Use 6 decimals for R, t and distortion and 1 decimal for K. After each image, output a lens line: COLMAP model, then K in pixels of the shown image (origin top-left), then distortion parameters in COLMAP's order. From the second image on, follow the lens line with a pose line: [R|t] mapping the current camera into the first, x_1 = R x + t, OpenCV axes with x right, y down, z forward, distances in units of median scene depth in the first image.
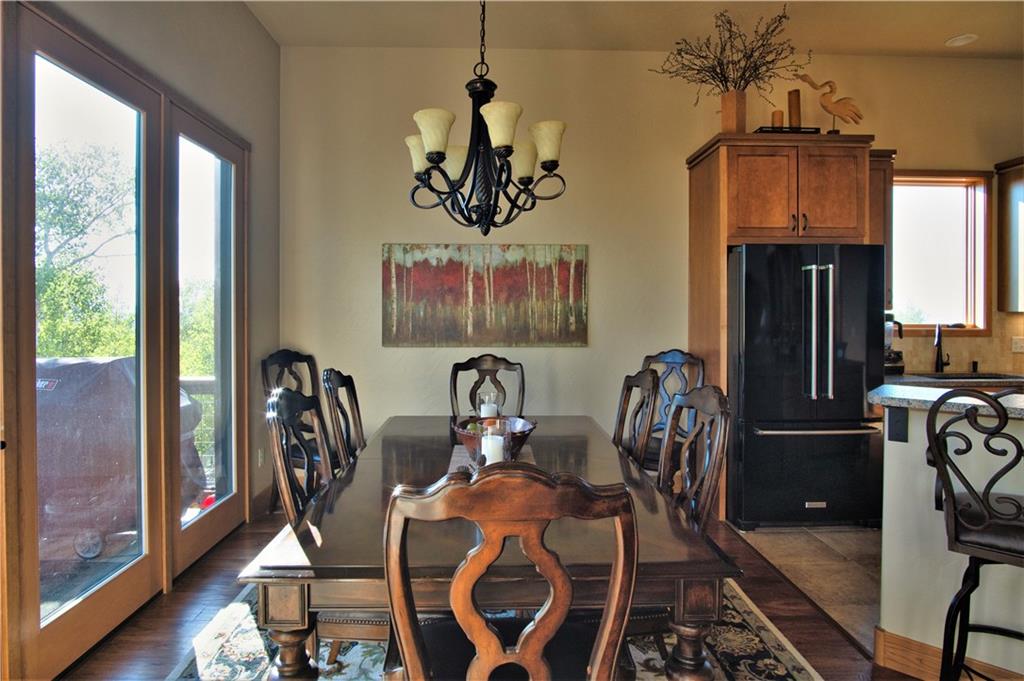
lens RADIAL K [[592.9, 0, 512.6], [0, 592.9, 317.6], [0, 0, 1]] dist [-0.002253, -0.000681]
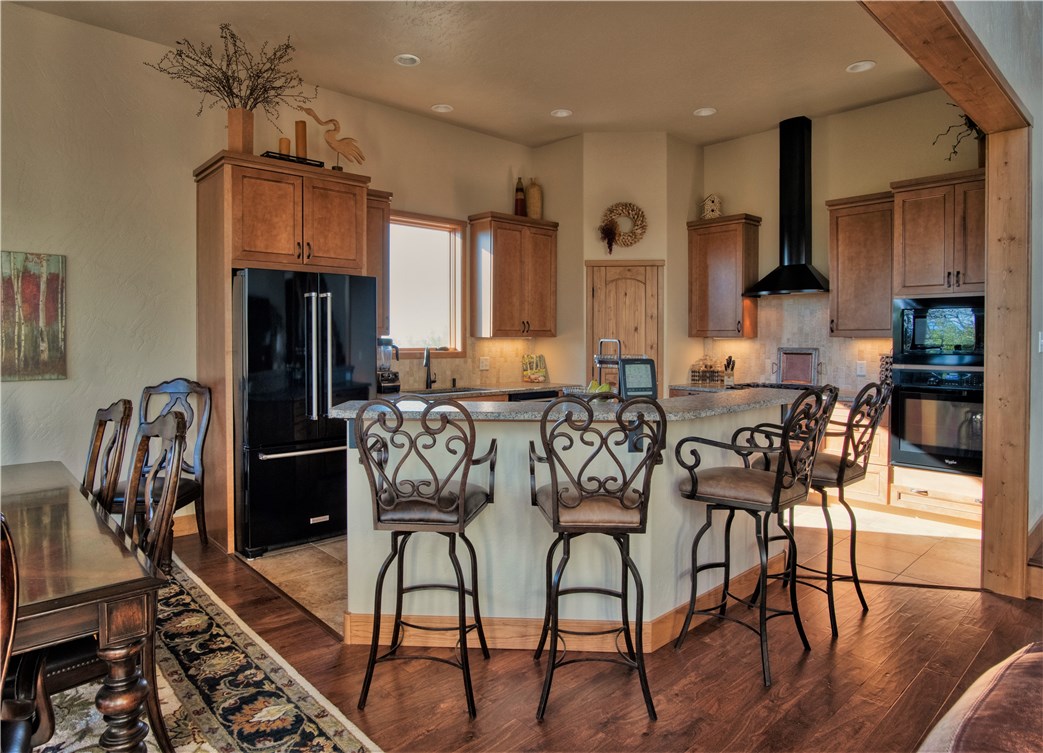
lens RADIAL K [[647.7, 0, 520.7], [0, 647.7, 350.7], [0, 0, 1]] dist [-0.018669, -0.000579]
pose [[0.772001, -0.012314, 0.635501, 0.055981], [0.005097, 0.999900, 0.013183, 0.001073], [-0.635600, -0.006938, 0.771987, -0.109501]]
